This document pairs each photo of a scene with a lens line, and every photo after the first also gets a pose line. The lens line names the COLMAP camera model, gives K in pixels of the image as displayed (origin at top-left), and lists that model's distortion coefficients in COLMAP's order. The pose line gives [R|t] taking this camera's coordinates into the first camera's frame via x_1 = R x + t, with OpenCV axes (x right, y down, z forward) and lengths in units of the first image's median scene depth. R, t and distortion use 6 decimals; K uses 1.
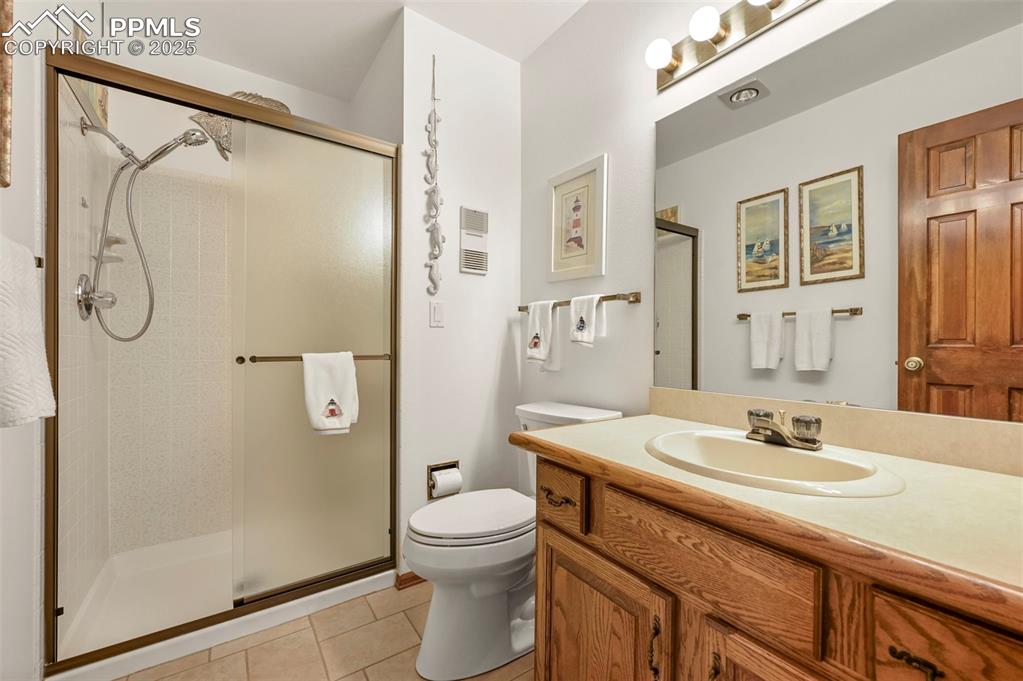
lens RADIAL K [[405.6, 0, 510.0], [0, 405.6, 342.7], [0, 0, 1]] dist [-0.002422, -0.000094]
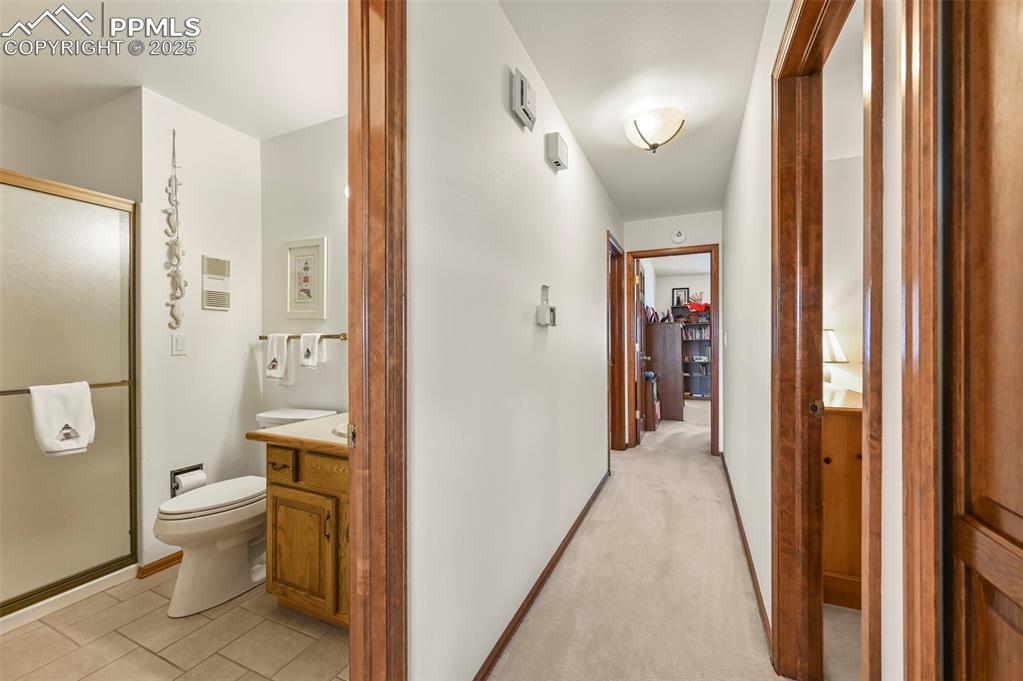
lens RADIAL K [[405.6, 0, 511.0], [0, 405.6, 340.4], [0, 0, 1]] dist [-0.002422, -0.000094]
pose [[0.856350, -0.007826, 0.516337, 0.047227], [0.004964, 0.999964, 0.006923, -0.093367], [-0.516372, -0.003366, 0.856358, -0.588349]]
